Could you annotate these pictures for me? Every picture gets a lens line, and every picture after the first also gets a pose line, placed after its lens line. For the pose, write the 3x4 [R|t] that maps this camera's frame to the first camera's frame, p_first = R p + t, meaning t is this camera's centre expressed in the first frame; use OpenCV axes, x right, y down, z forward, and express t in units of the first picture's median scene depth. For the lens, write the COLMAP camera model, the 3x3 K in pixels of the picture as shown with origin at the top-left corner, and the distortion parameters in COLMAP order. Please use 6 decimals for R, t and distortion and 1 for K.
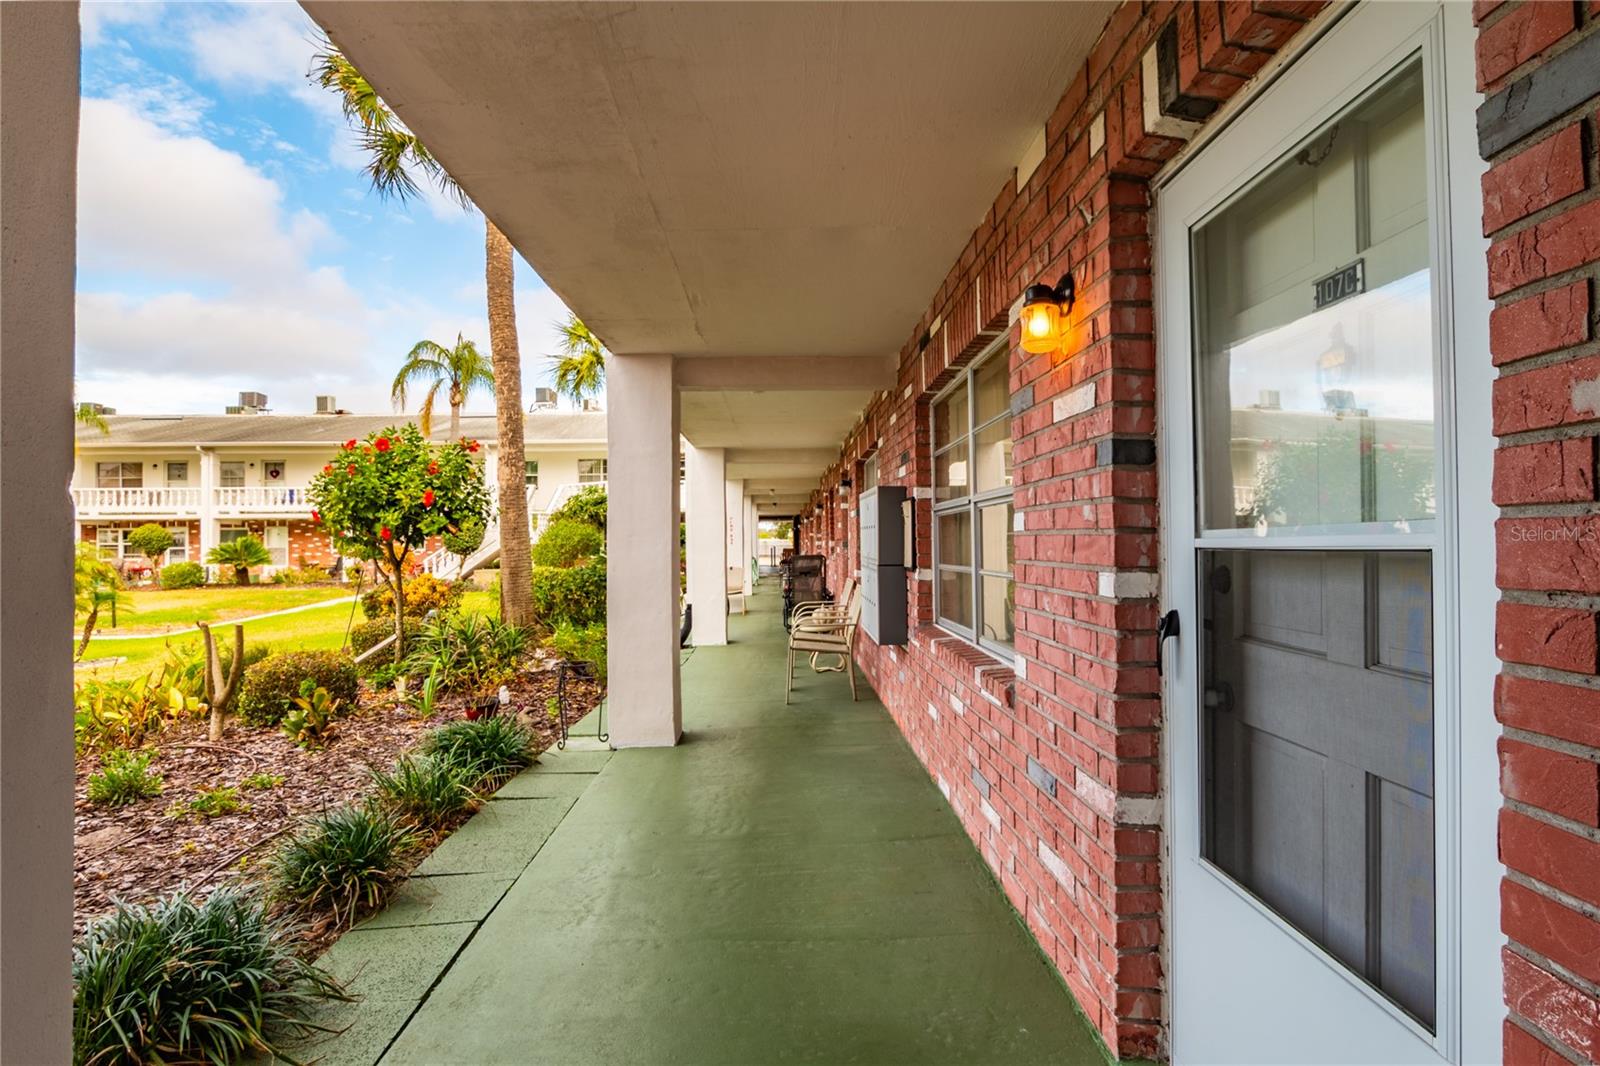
lens RADIAL K [[795.8, 0, 805.2], [0, 795.8, 533.7], [0, 0, 1]] dist [0.000139, 0.000007]
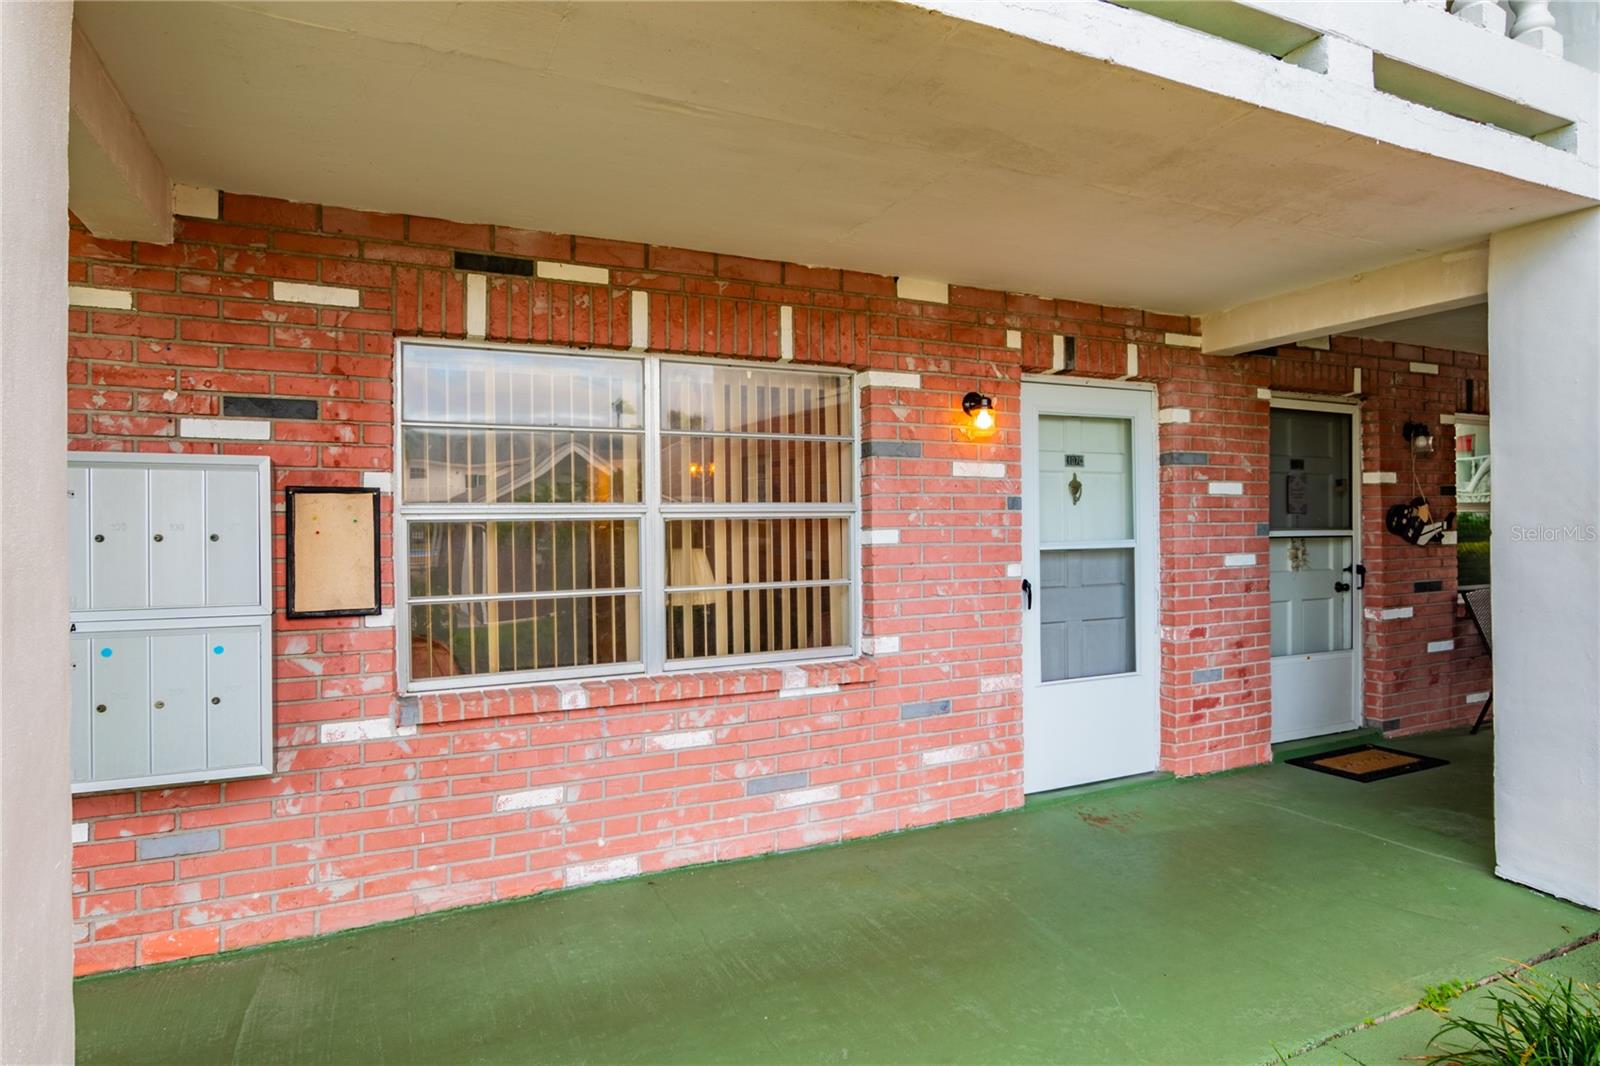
lens RADIAL K [[895.8, 0, 803.8], [0, 895.8, 537.6], [0, 0, 1]] dist [-0.000943, -0.000050]
pose [[-0.412402, 0.012626, 0.910914, -0.941360], [0.004134, 0.999920, -0.011988, 0.002764], [-0.910992, -0.001178, -0.412422, 1.569488]]
